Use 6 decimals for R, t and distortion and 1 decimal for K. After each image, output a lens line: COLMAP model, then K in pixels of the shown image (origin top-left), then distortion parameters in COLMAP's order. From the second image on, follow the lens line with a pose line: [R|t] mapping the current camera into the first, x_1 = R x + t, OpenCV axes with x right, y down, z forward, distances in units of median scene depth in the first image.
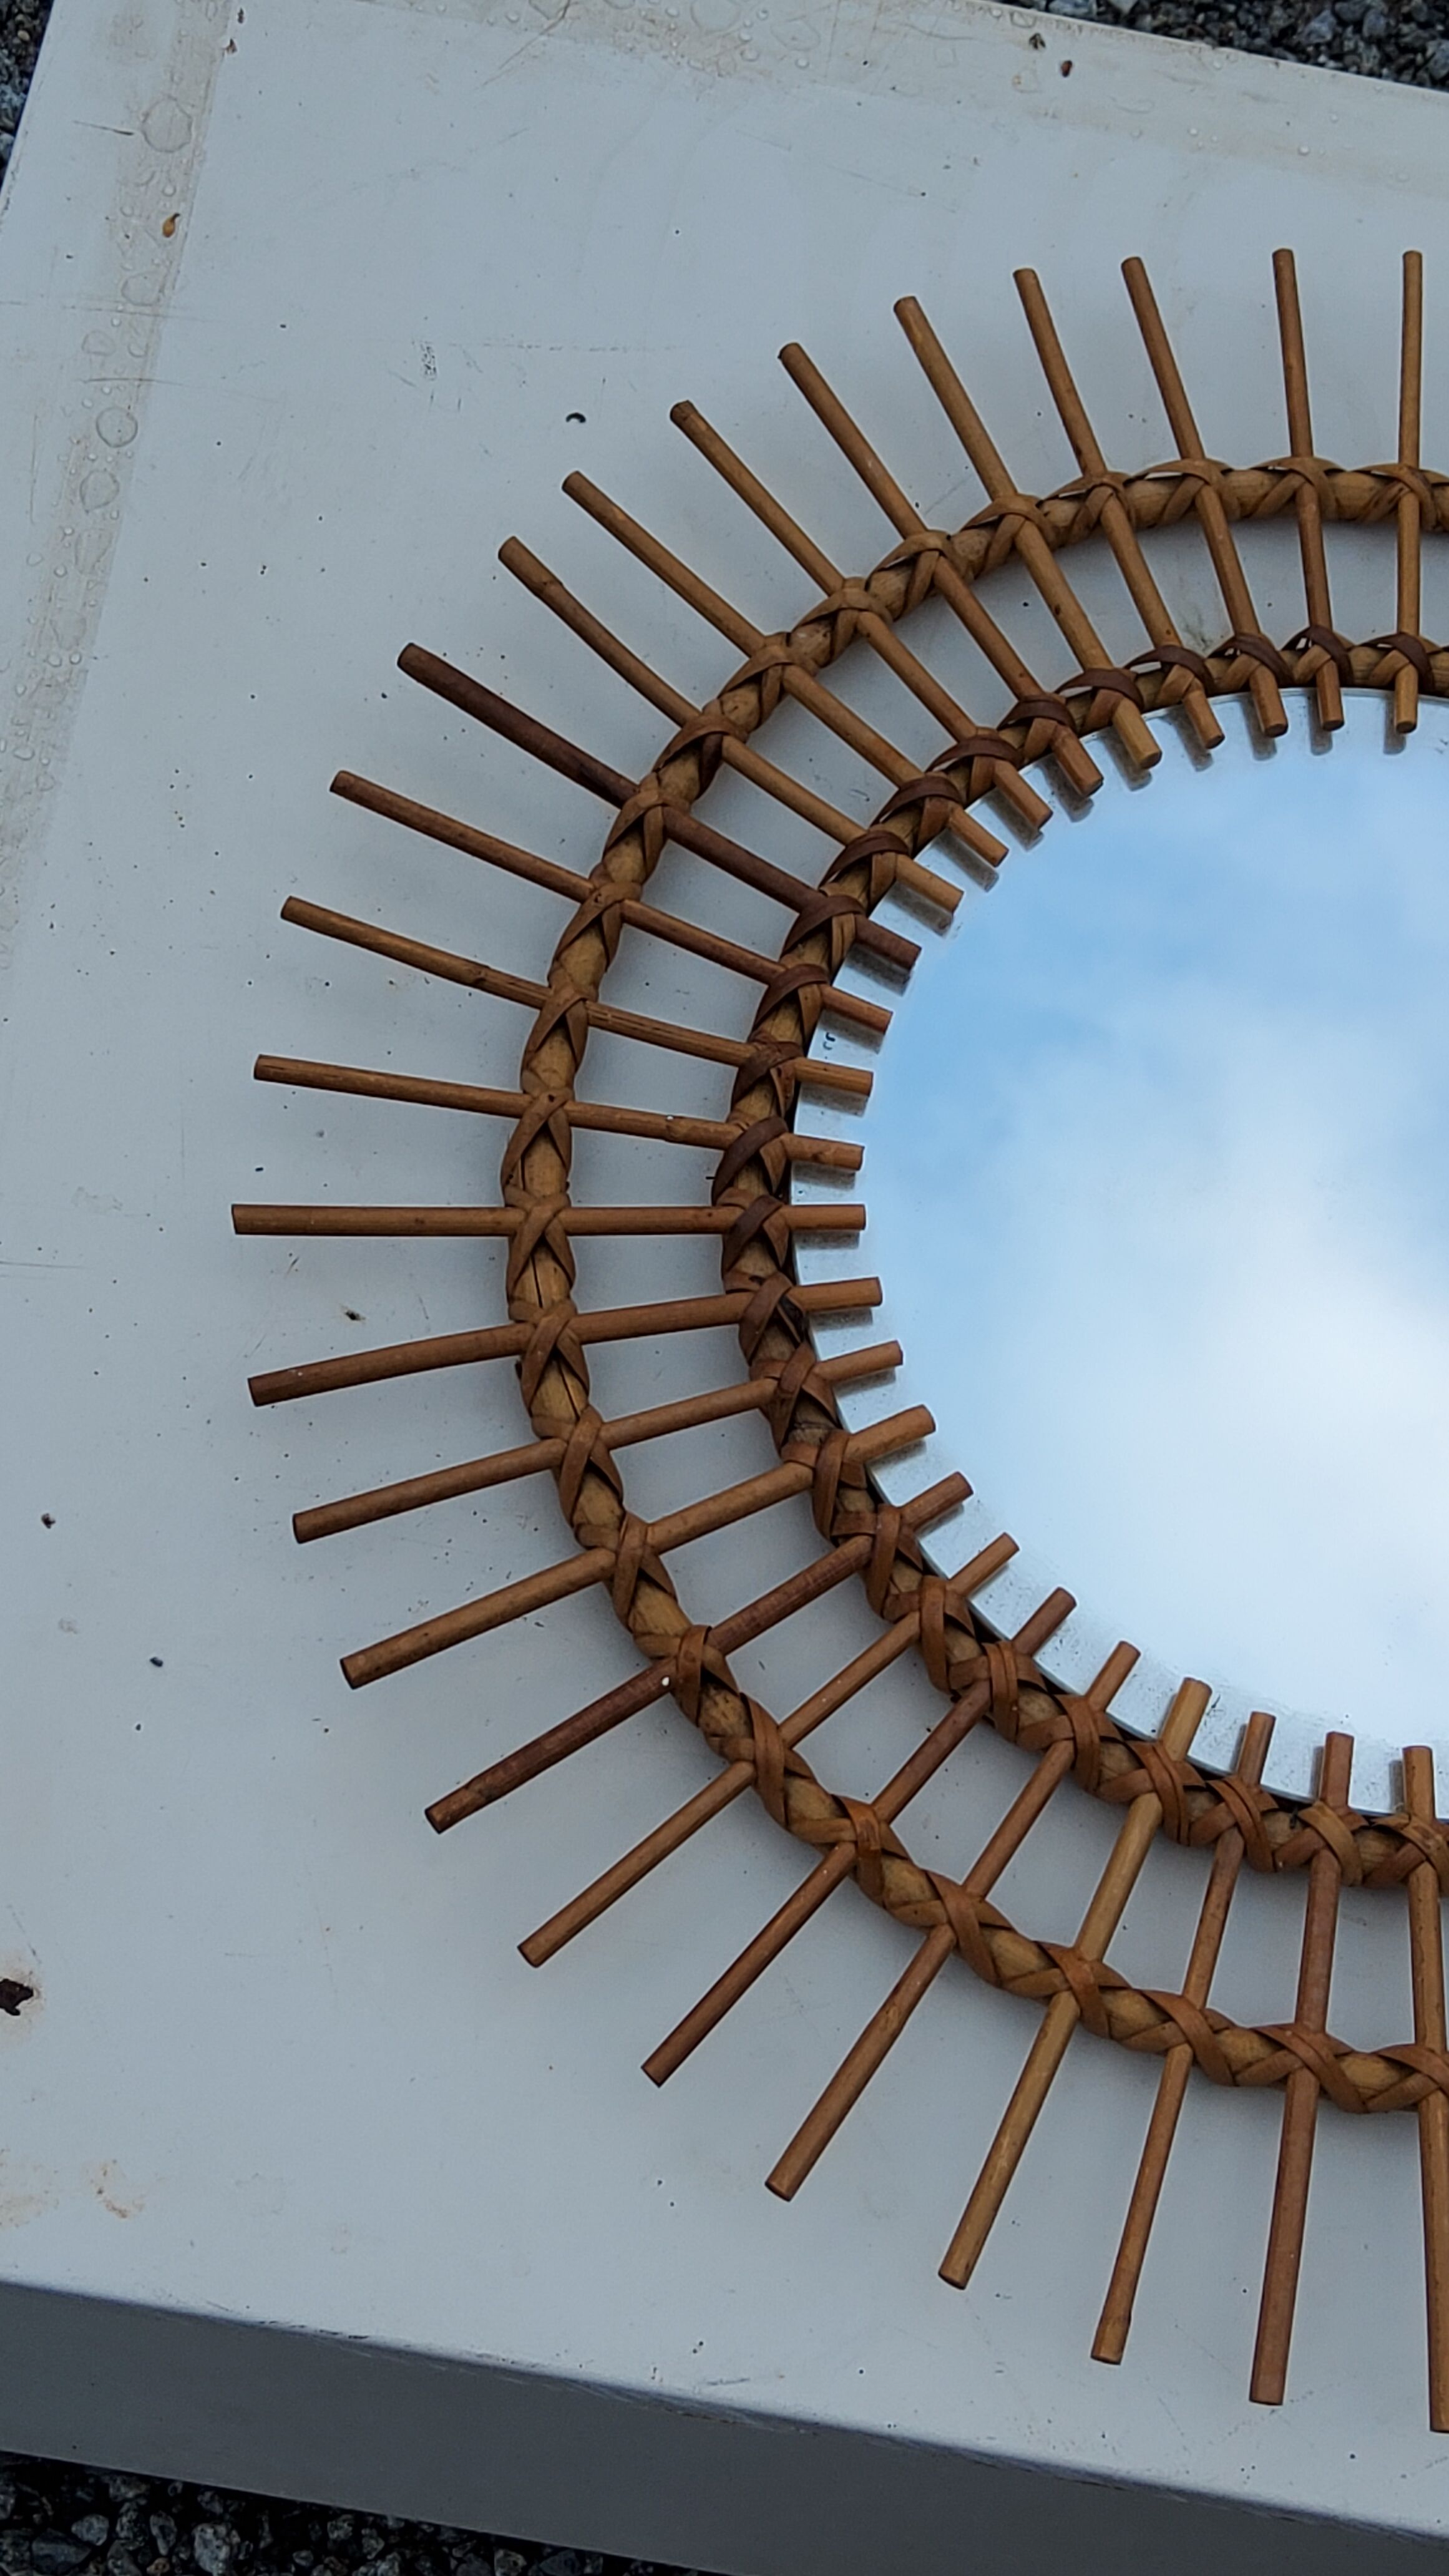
lens RADIAL K [[4040.5, 0, 719.9], [0, 4040.5, 1302.8], [0, 0, 1]] dist [0.118924, 0.000000]
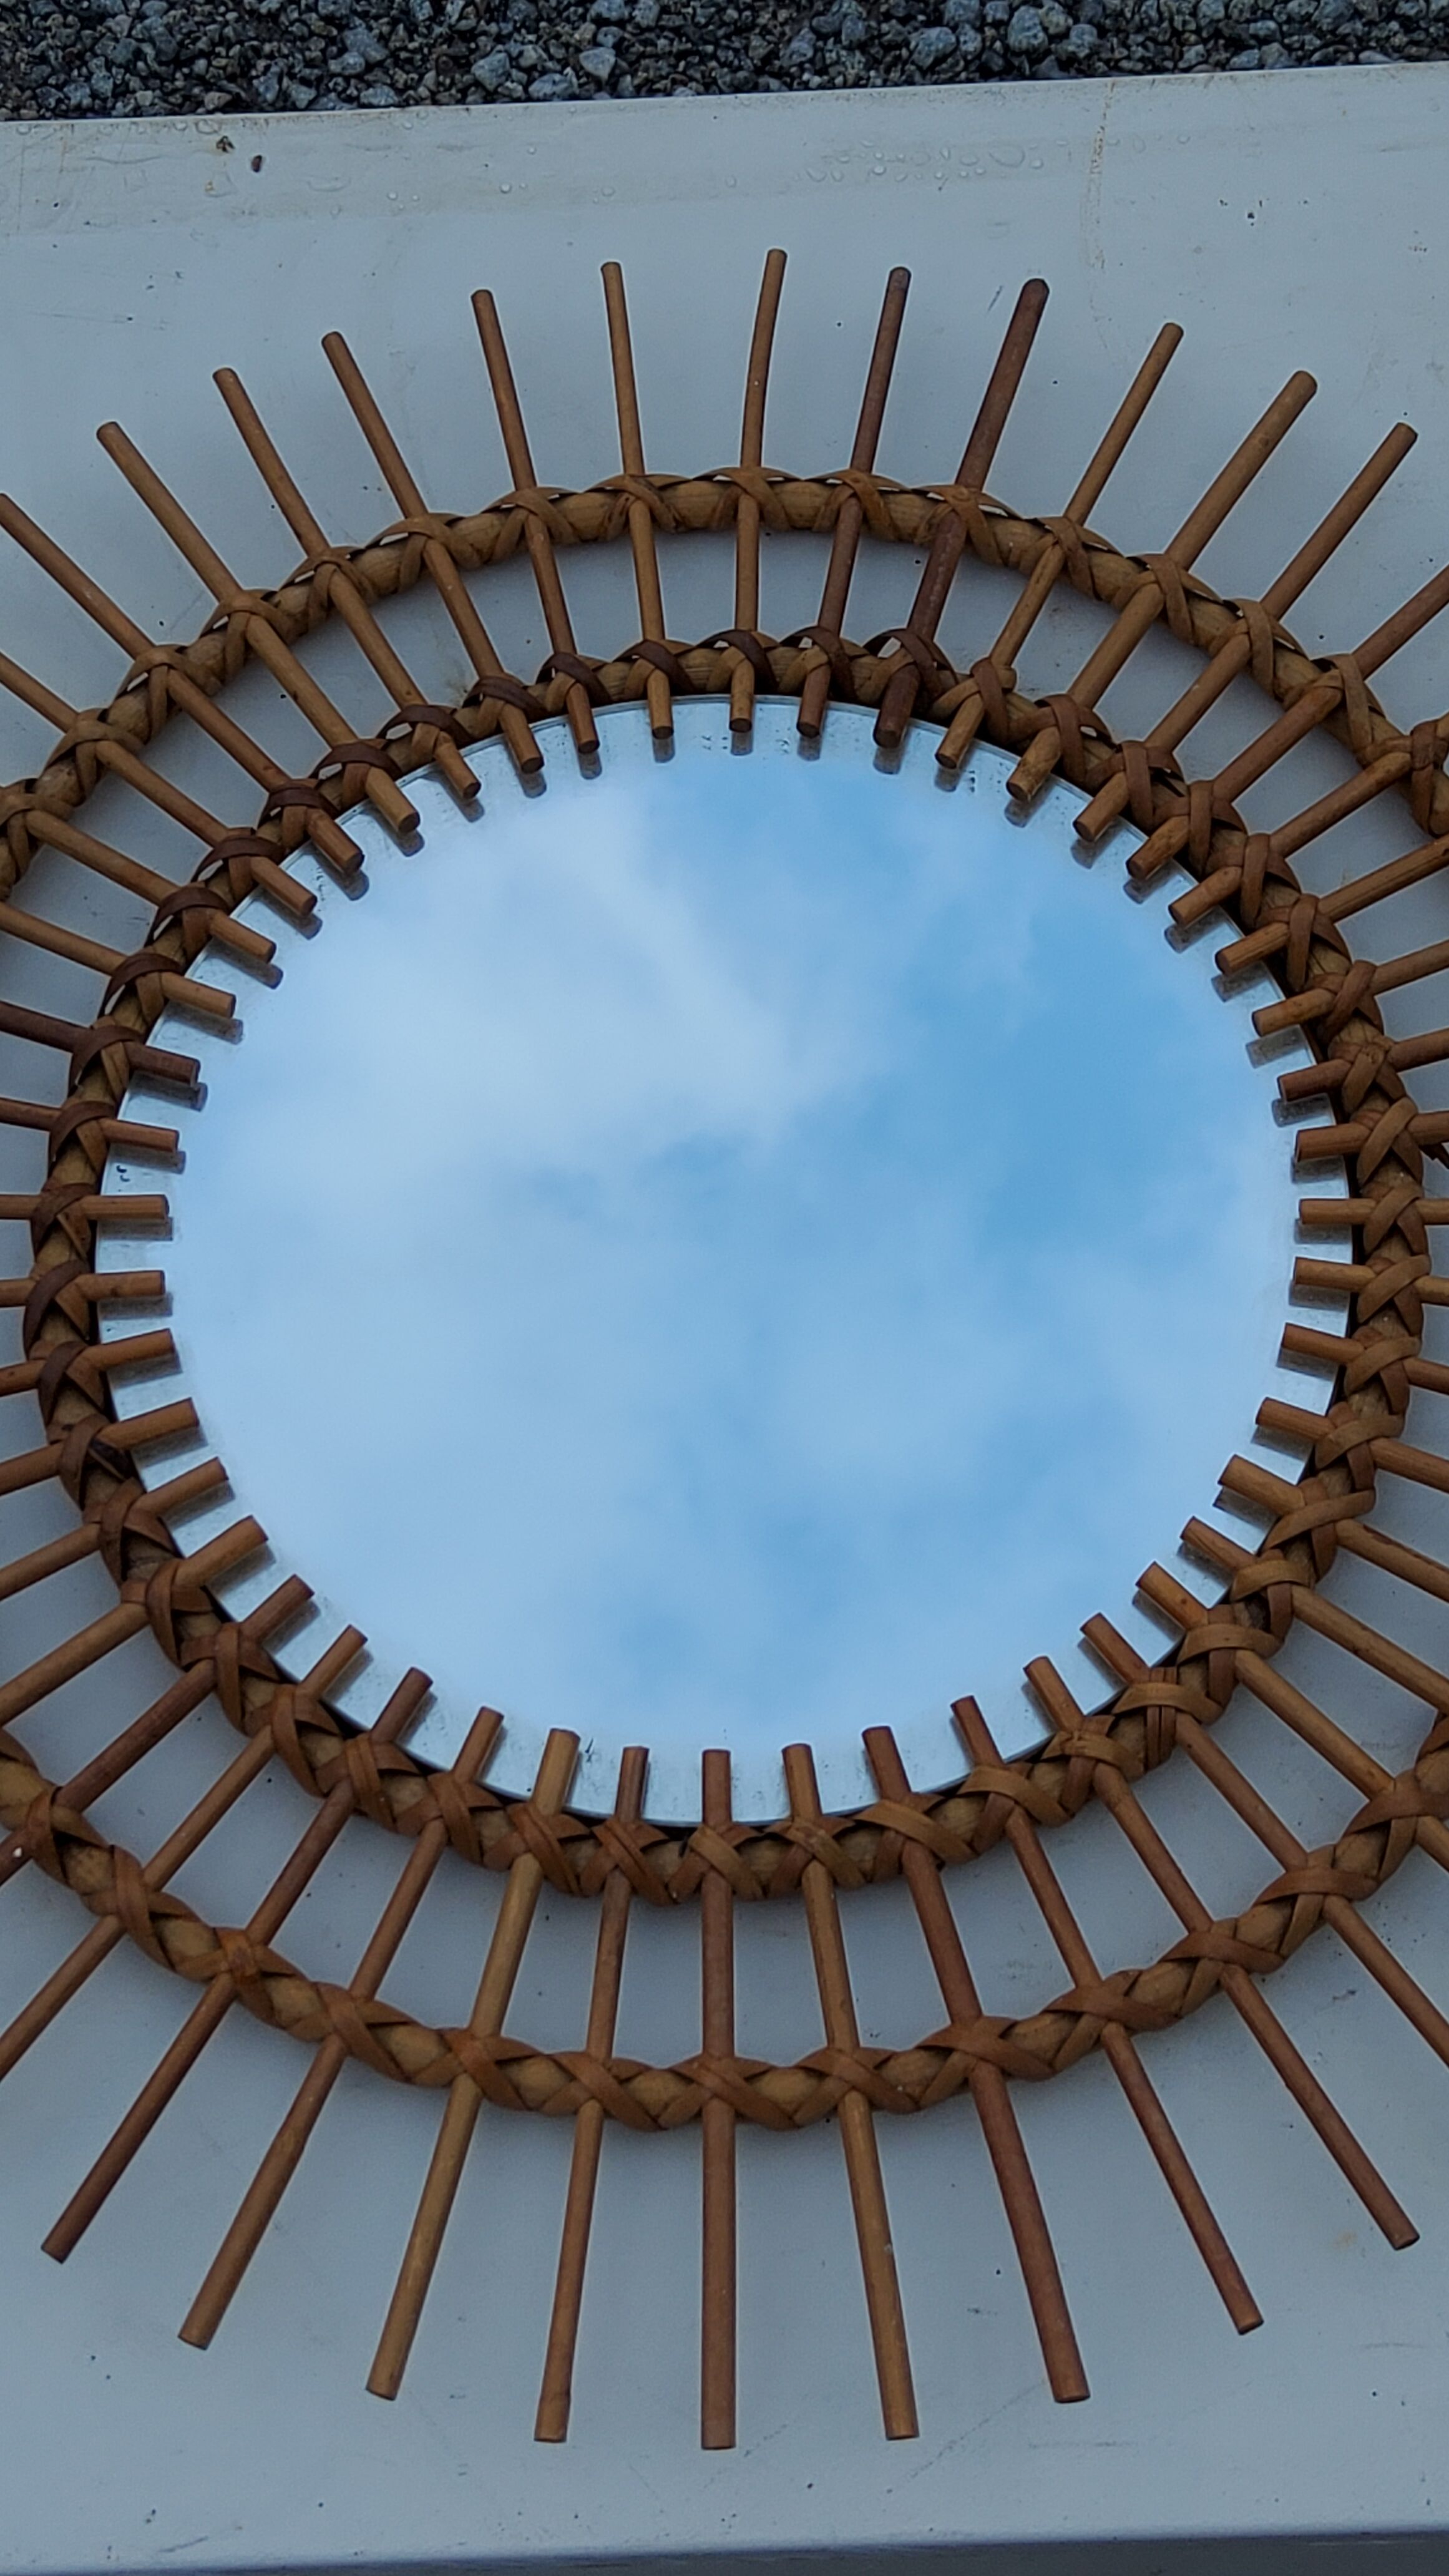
lens RADIAL K [[4040.5, 0, 711.7], [0, 4040.5, 1305.0], [0, 0, 1]] dist [0.118924, 0.000000]
pose [[0.973544, -0.221971, -0.054226, 0.216088], [0.220396, 0.974833, -0.033544, 0.031947], [0.060307, 0.020705, 0.997965, 0.021150]]
